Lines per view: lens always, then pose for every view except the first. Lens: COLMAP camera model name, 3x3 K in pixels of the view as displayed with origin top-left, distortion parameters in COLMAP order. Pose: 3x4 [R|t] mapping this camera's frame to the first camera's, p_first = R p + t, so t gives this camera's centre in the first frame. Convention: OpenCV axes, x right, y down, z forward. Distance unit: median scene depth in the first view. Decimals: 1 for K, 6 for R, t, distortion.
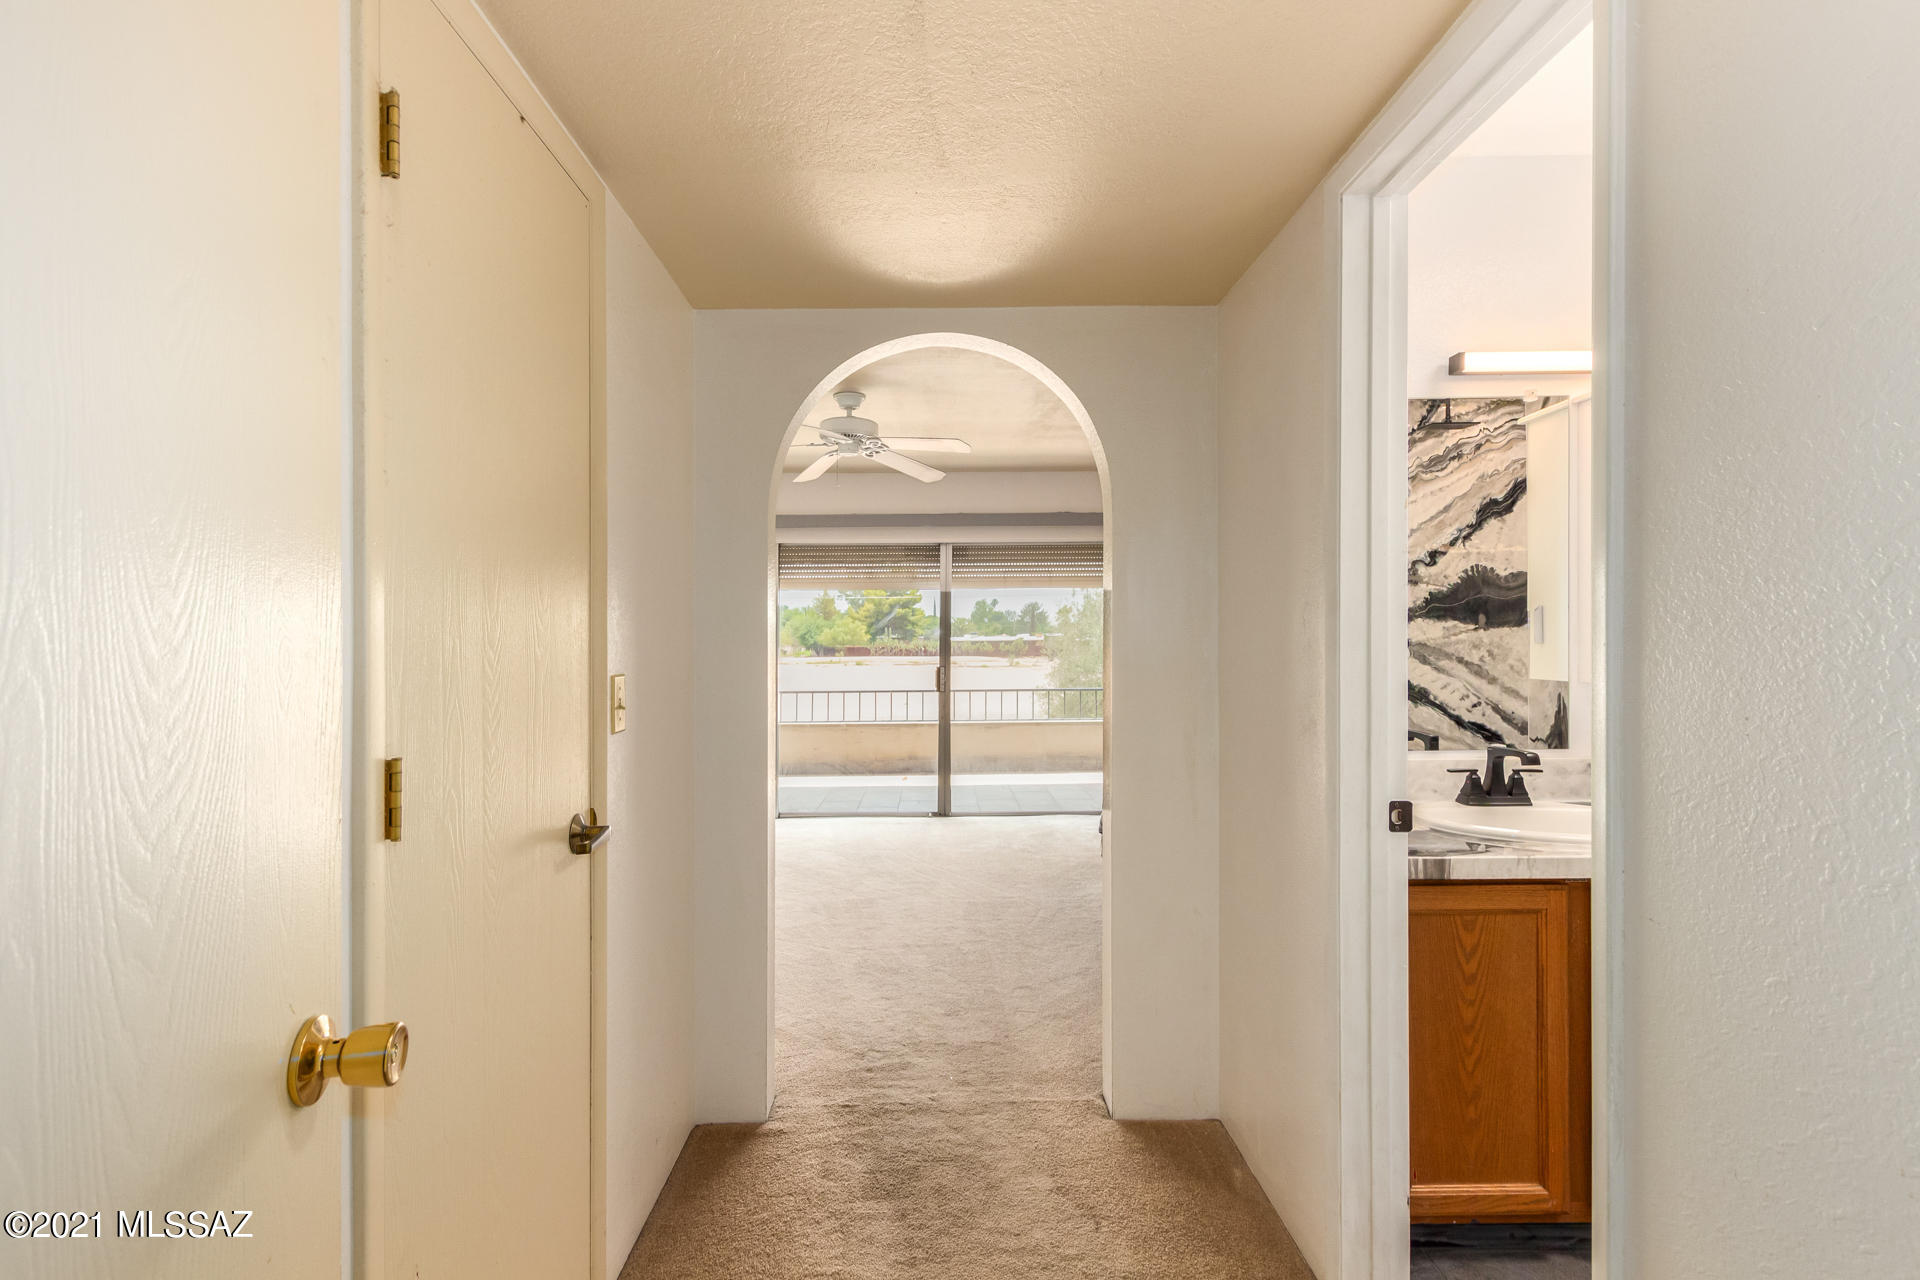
lens RADIAL K [[901.5, 0, 945.2], [0, 901.5, 642.8], [0, 0, 1]] dist [0.003831, 0.000476]
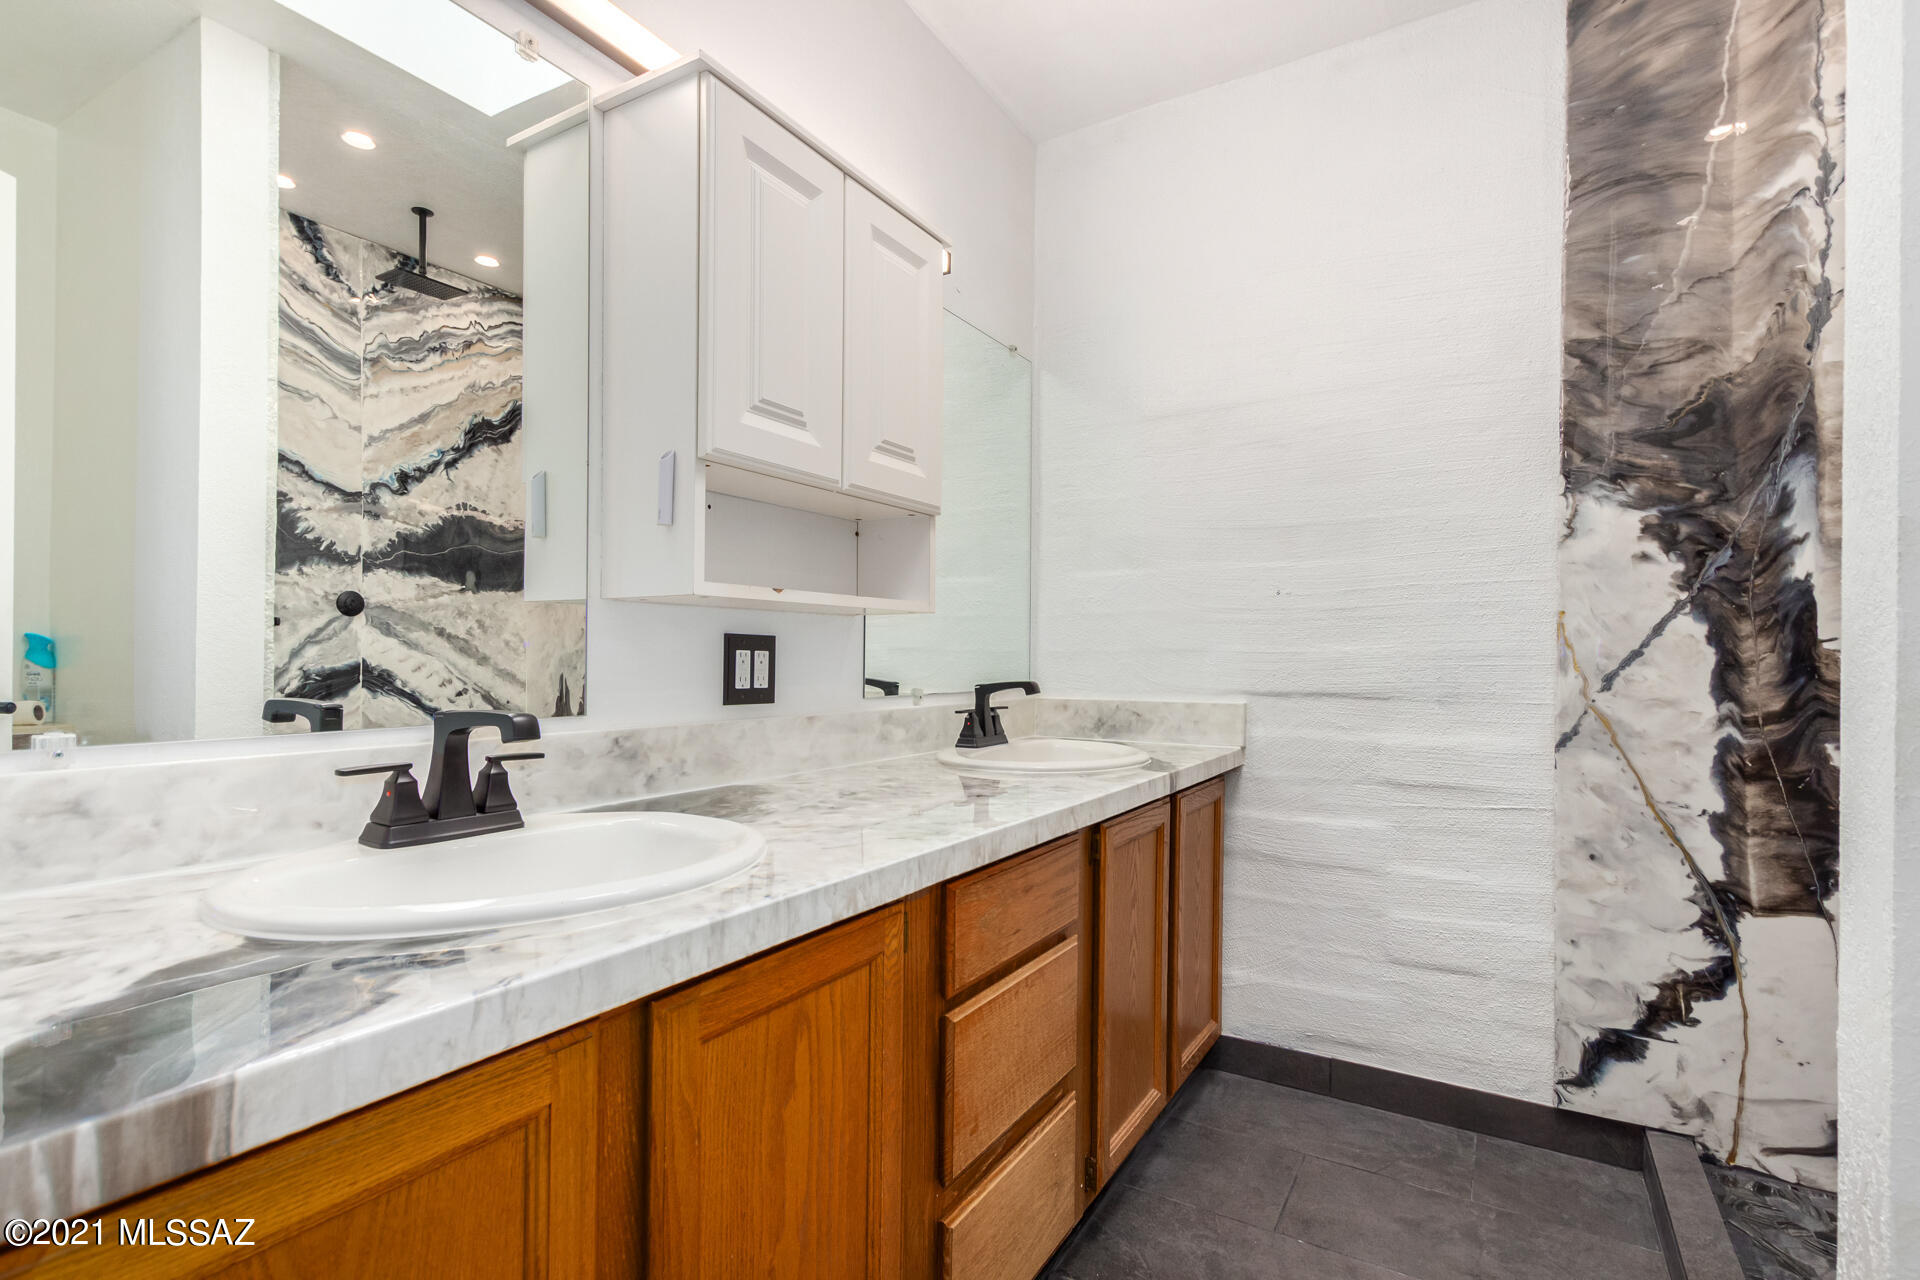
lens RADIAL K [[901.5, 0, 945.2], [0, 901.5, 642.8], [0, 0, 1]] dist [0.003831, 0.000476]
pose [[0.536511, 0.021135, 0.843629, 0.177630], [-0.001887, 0.999714, -0.023845, 0.045504], [-0.843891, 0.011201, 0.536397, 0.269830]]
